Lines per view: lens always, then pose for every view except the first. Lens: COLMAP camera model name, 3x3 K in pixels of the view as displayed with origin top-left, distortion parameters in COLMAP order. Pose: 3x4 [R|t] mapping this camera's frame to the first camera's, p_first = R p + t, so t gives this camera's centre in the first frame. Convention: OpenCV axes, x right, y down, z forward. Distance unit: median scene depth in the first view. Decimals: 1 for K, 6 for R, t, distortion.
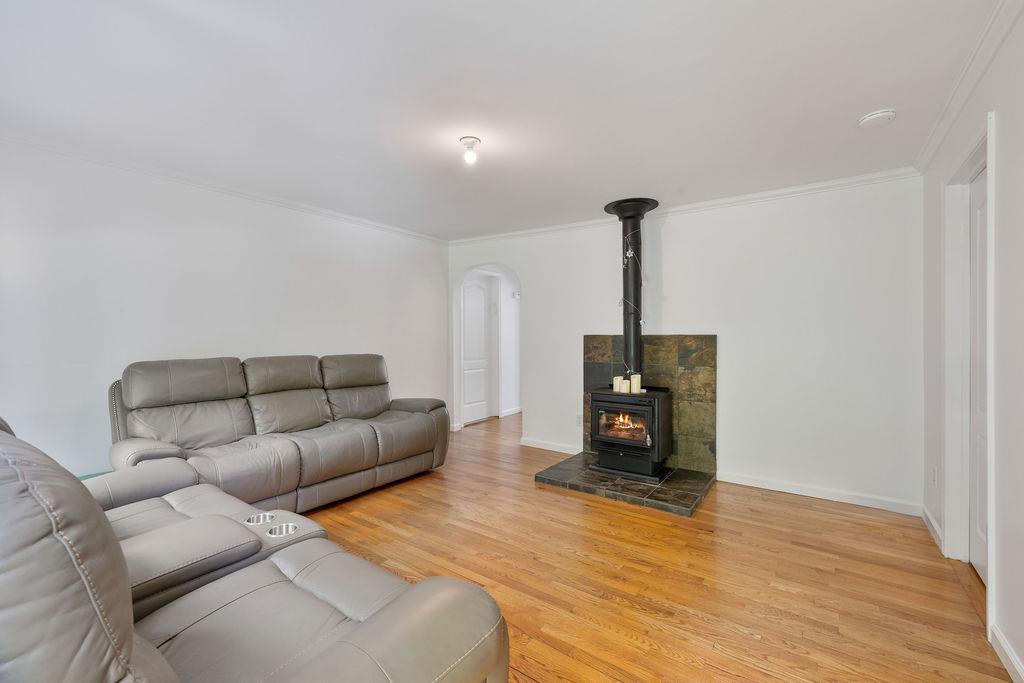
lens RADIAL K [[428.0, 0, 512.2], [0, 428.0, 337.6], [0, 0, 1]] dist [-0.000209, 0.000016]
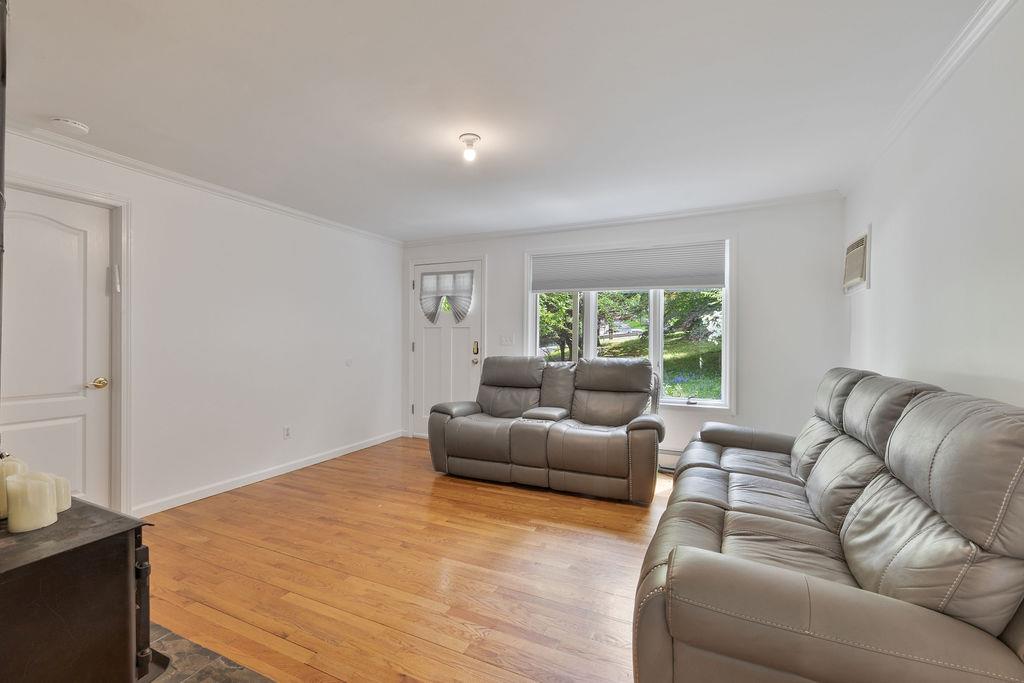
lens RADIAL K [[439.9, 0, 514.3], [0, 439.9, 340.3], [0, 0, 1]] dist [0.001935, 0.000184]
pose [[-0.982732, -0.008347, -0.184848, -0.008113], [-0.008552, 0.999963, 0.000313, 0.002473], [0.184839, 0.001889, -0.982767, 1.545211]]
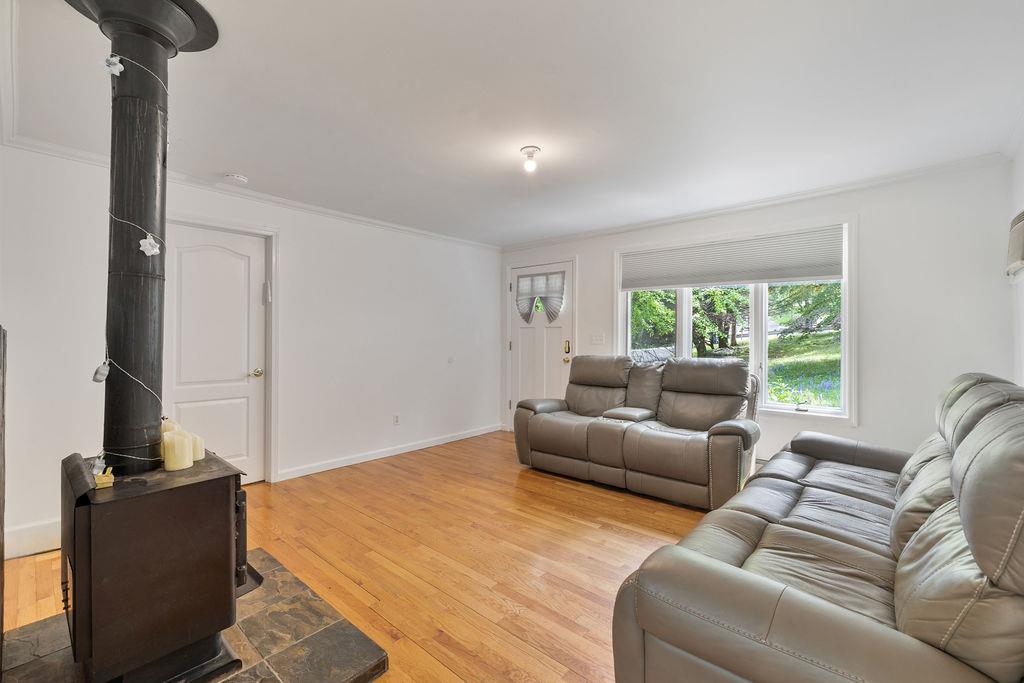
lens RADIAL K [[442.1, 0, 511.9], [0, 442.1, 336.2], [0, 0, 1]] dist [0.003217, 0.000534]
pose [[-0.994518, -0.007071, 0.104330, -0.126727], [-0.007612, 0.999960, -0.004794, 0.001314], [-0.104292, -0.005562, -0.994531, 1.597314]]
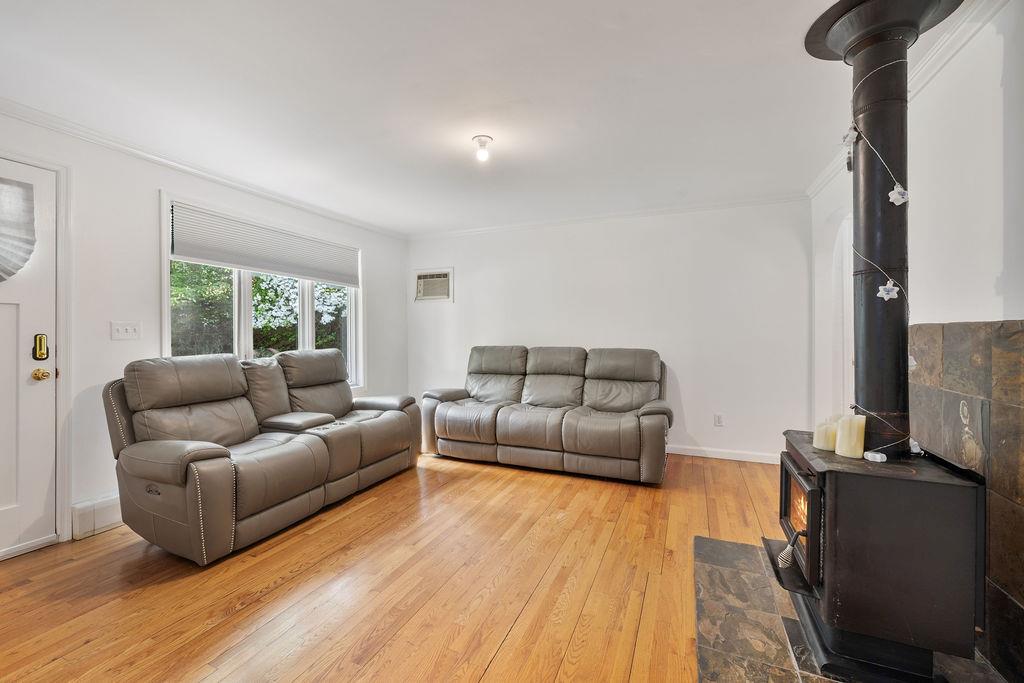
lens RADIAL K [[431.9, 0, 504.8], [0, 431.9, 331.3], [0, 0, 1]] dist [0.001230, 0.000158]
pose [[0.217953, -0.005437, -0.975944, 0.723324], [-0.002126, 0.999979, -0.006046, 0.006719], [0.975957, 0.003392, 0.217937, 0.630767]]
